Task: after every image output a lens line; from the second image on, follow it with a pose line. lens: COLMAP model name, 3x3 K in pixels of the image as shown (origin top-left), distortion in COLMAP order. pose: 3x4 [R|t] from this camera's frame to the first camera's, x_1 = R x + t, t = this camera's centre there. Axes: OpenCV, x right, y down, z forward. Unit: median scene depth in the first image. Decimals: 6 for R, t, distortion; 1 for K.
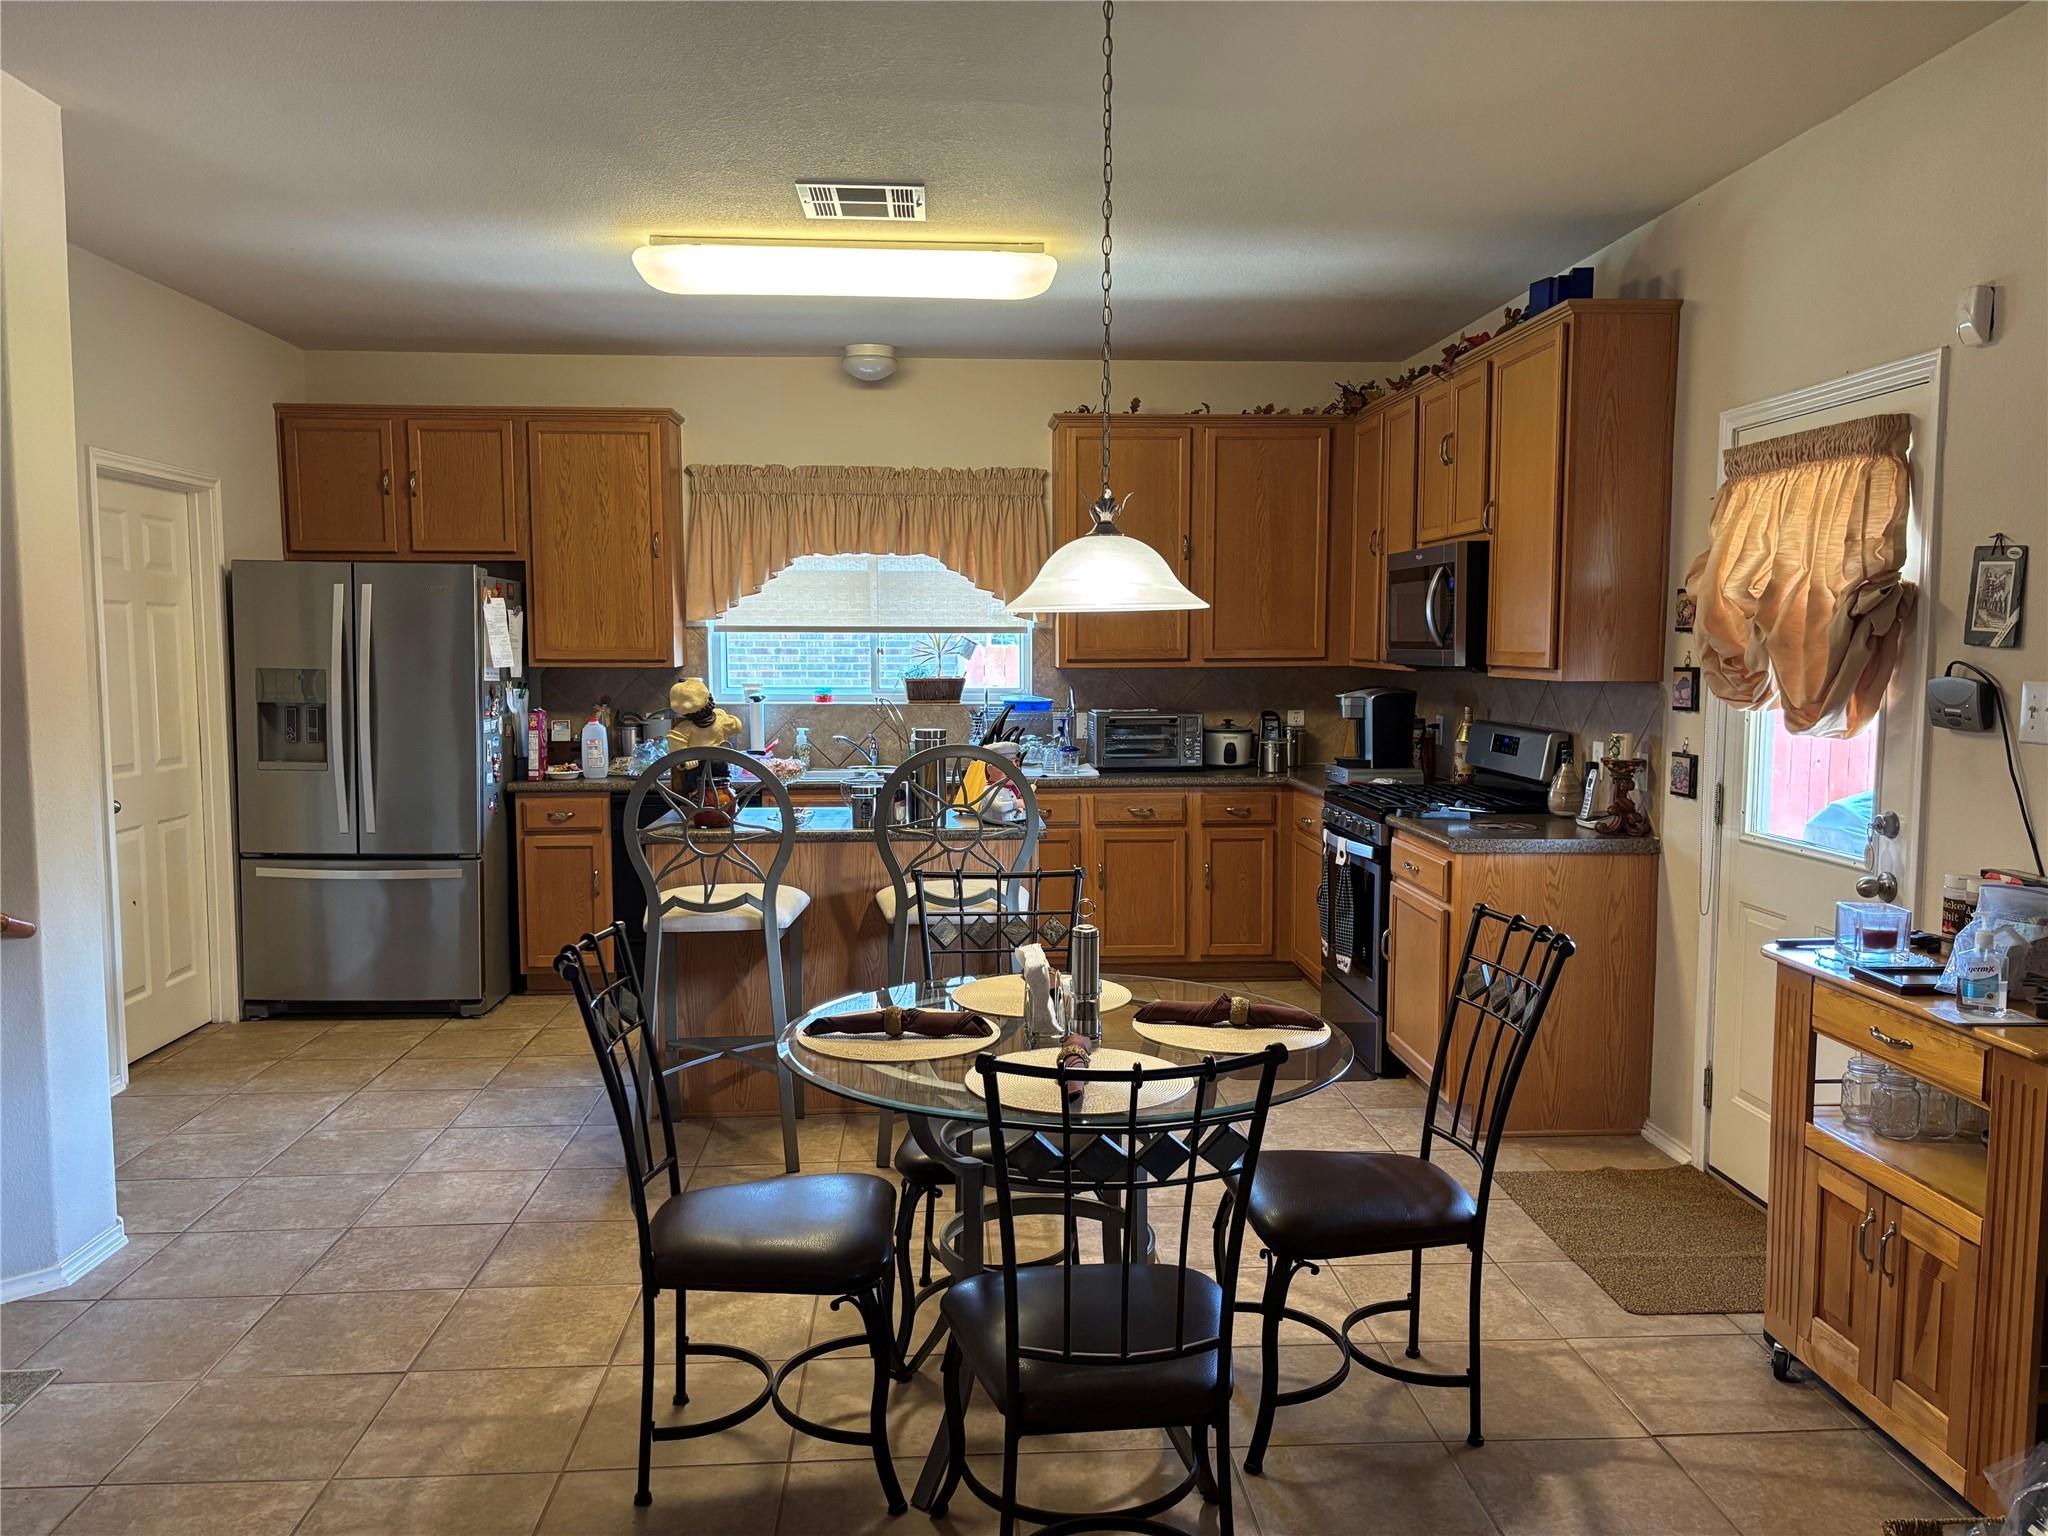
lens RADIAL K [[1511.8, 0, 1024.0], [0, 1511.8, 768.0], [0, 0, 1]] dist [0.003520, 0.001609]
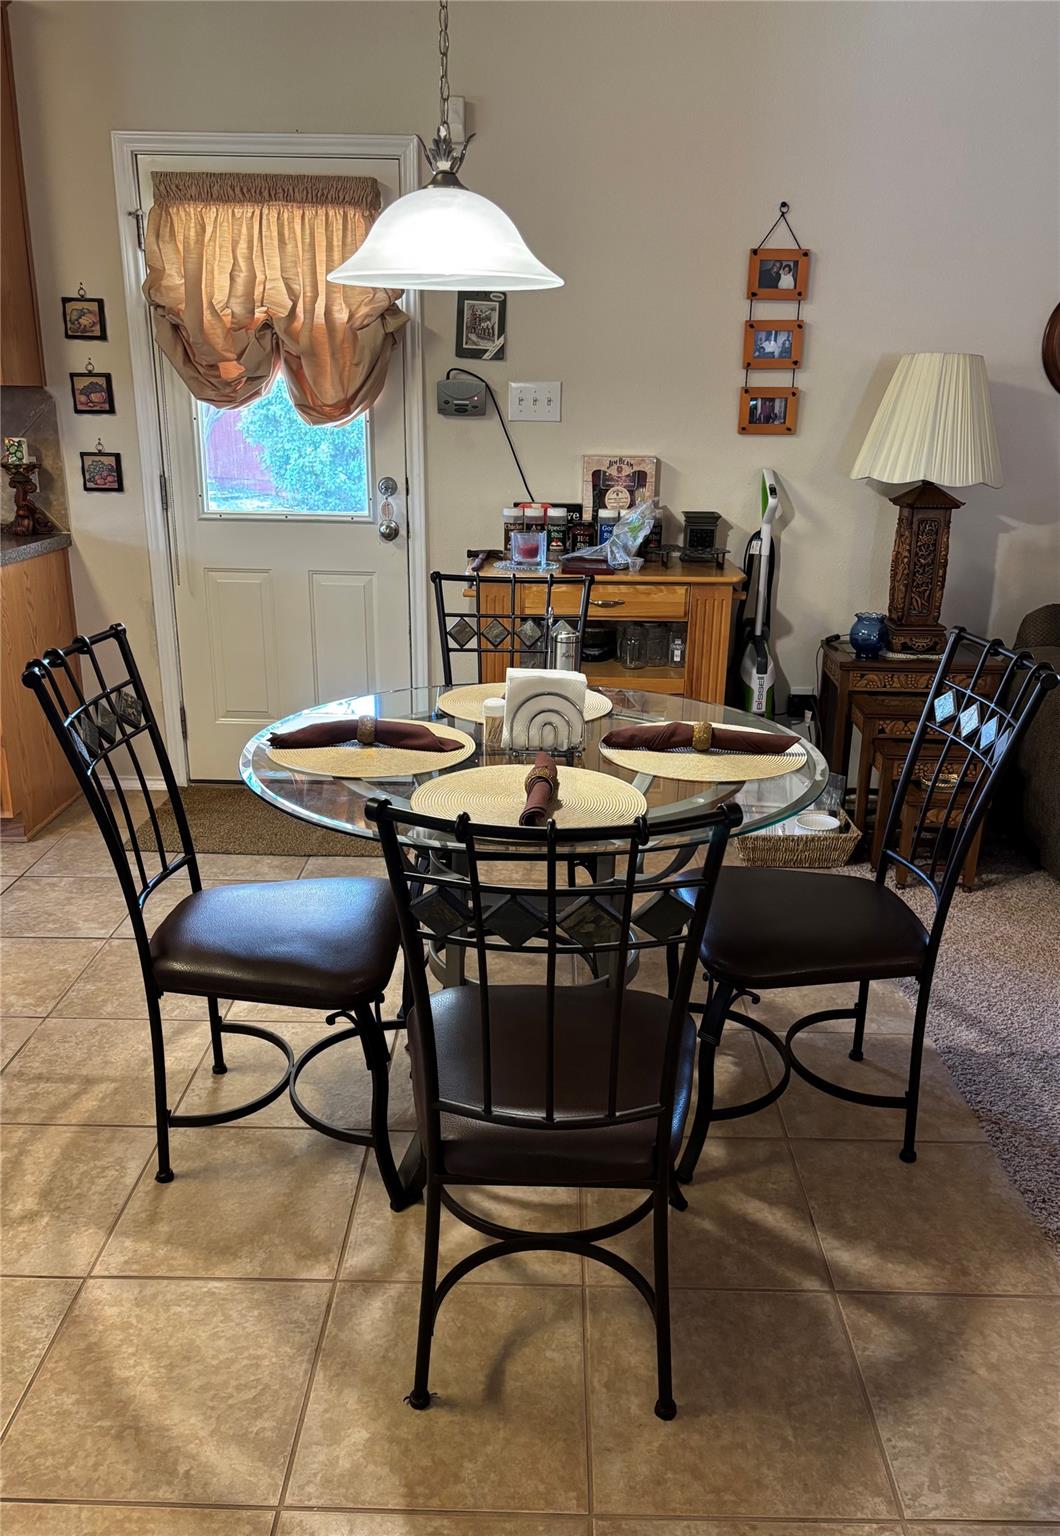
lens RADIAL K [[1126.6, 0, 530.0], [0, 1126.6, 768.0], [0, 0, 1]] dist [-0.017265, -0.002073]
pose [[0.068583, -0.316466, 0.946121, -0.564185], [0.064416, 0.947780, 0.312351, -0.037077], [-0.995564, 0.039524, 0.085387, 0.822266]]
